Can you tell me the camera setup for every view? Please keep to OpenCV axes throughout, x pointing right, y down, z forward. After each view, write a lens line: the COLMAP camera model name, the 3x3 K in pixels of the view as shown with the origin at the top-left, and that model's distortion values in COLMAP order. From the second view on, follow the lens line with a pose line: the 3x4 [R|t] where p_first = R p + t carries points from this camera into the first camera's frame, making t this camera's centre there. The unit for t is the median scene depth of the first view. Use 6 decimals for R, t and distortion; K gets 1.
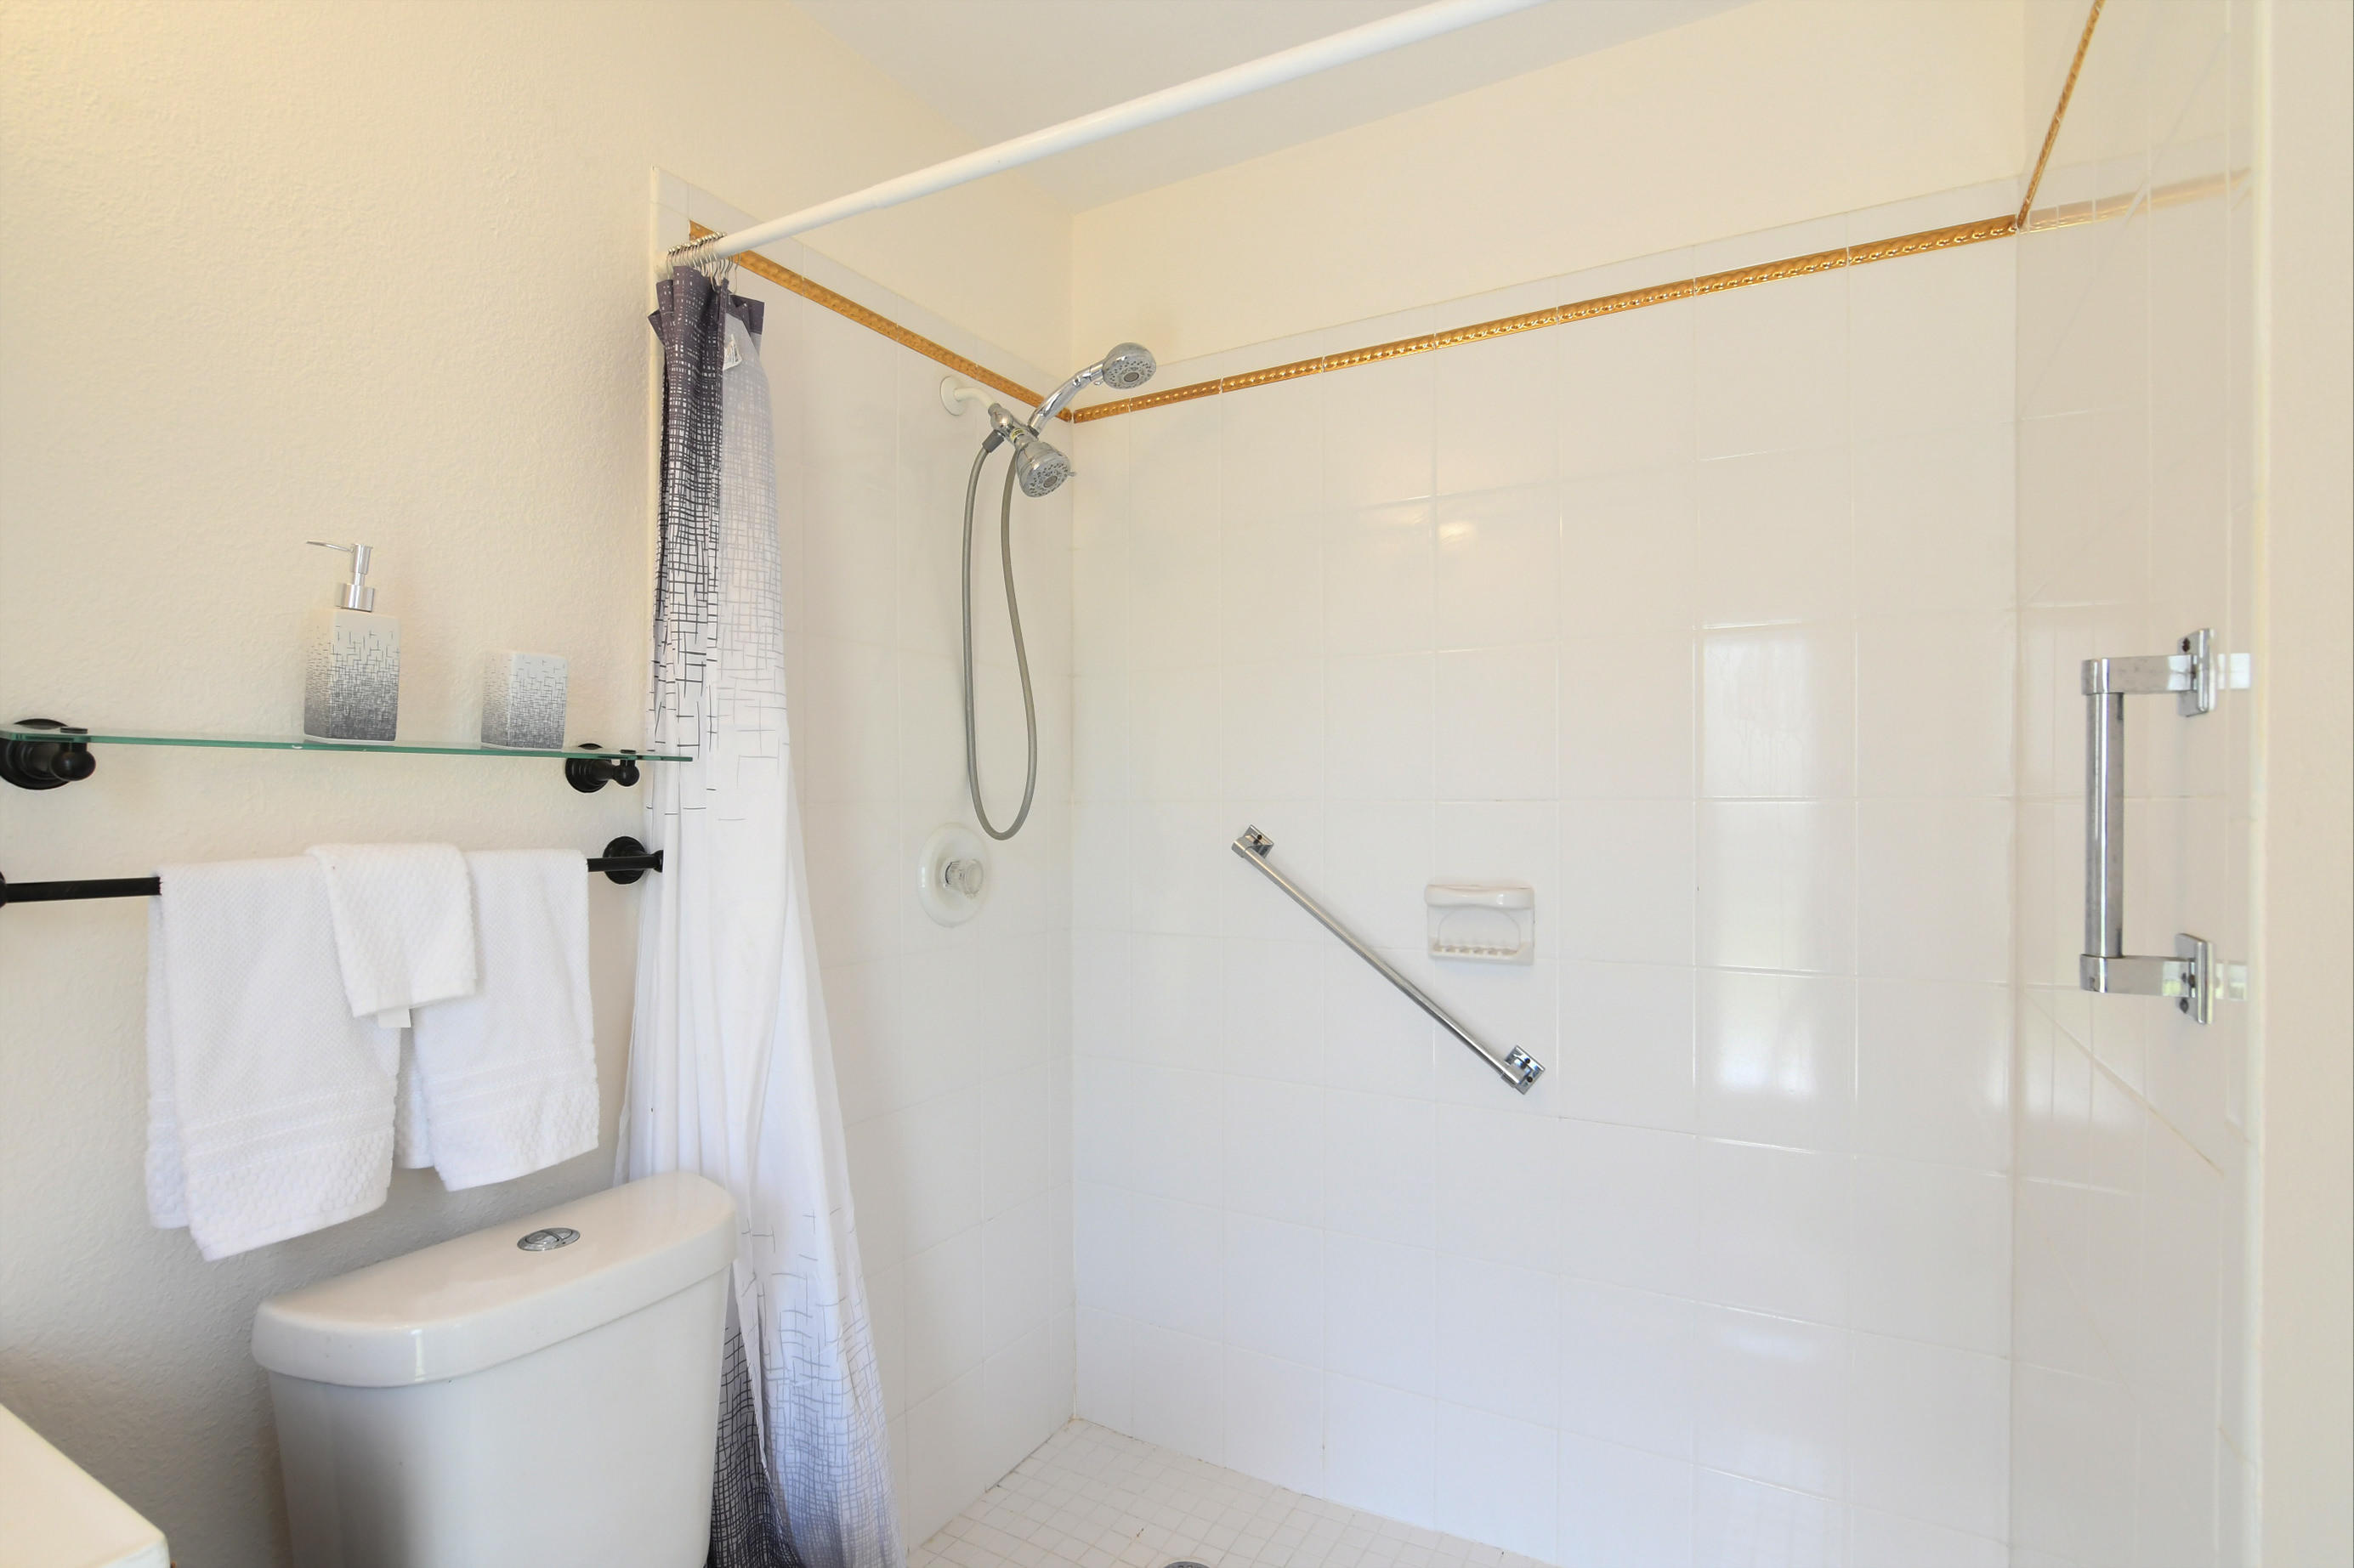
lens RADIAL K [[1151.7, 0, 1167.0], [0, 1151.7, 808.3], [0, 0, 1]] dist [-0.032819, 0.012567]
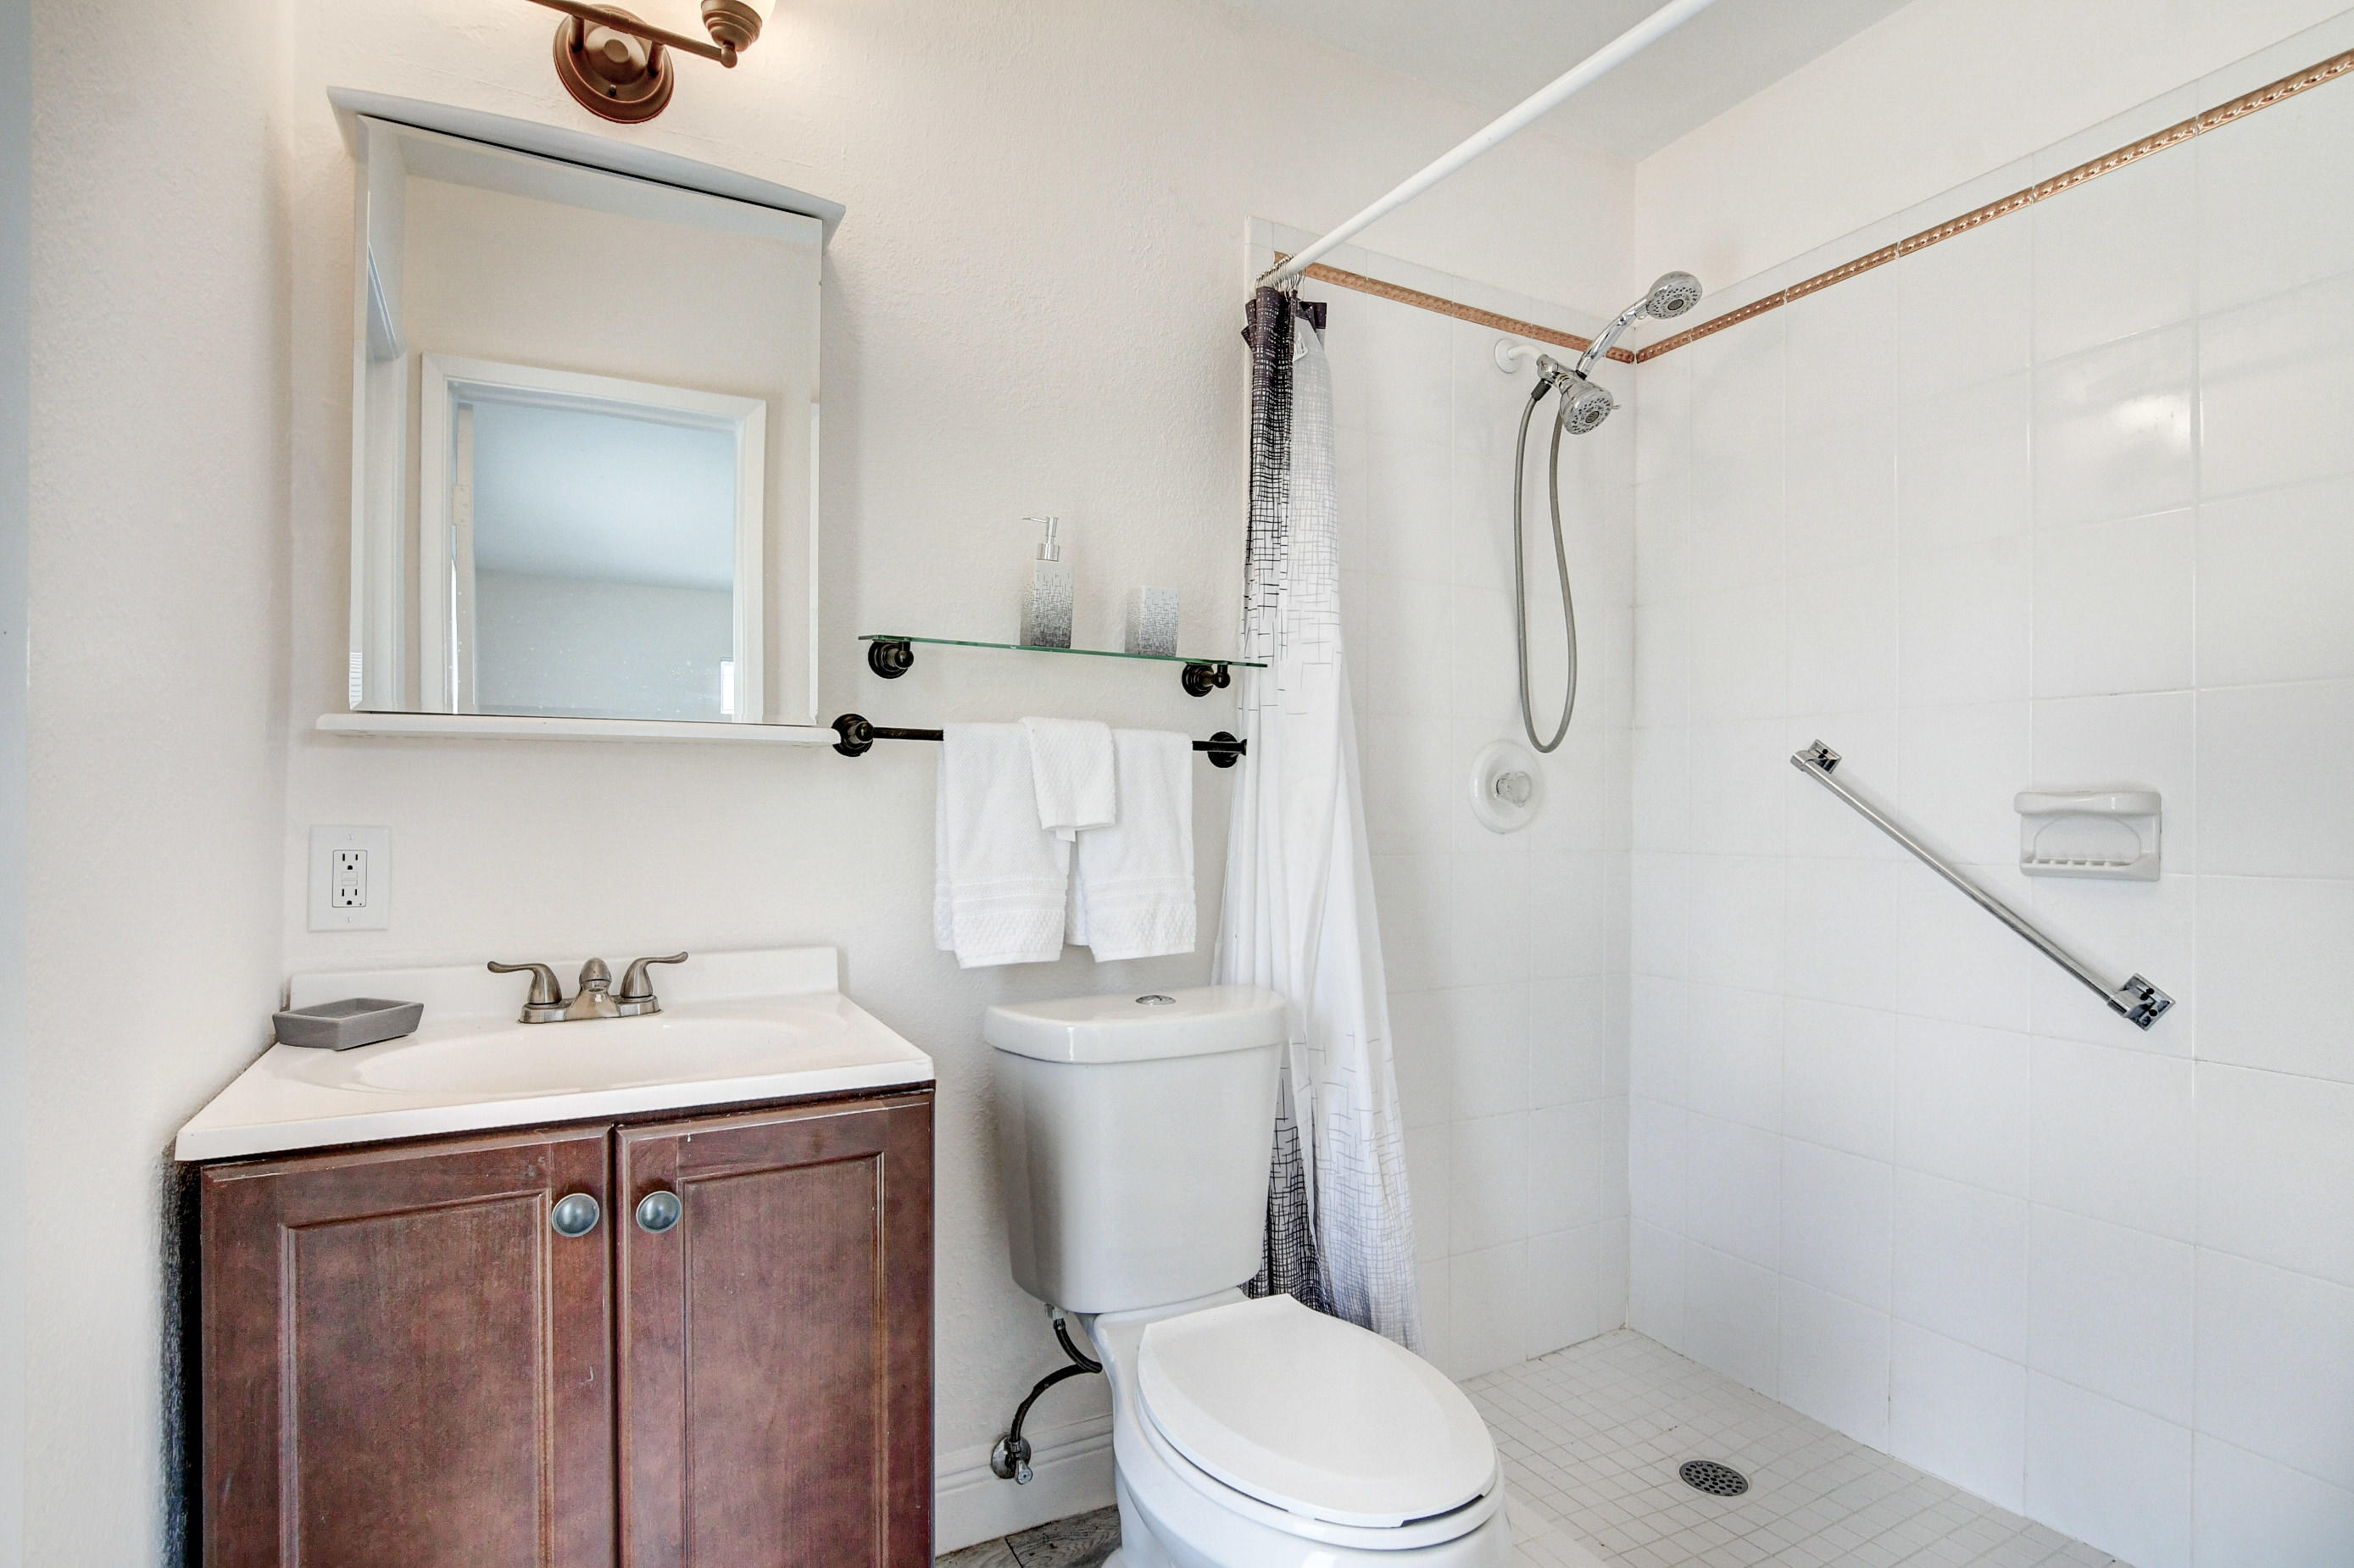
lens RADIAL K [[1151.8, 0, 1167.0], [0, 1151.8, 808.3], [0, 0, 1]] dist [-0.032819, 0.012567]
pose [[0.849651, 0.008522, -0.527276, 0.167851], [-0.012106, 0.999921, -0.003346, 0.118919], [0.527206, 0.009226, 0.849687, -0.153278]]
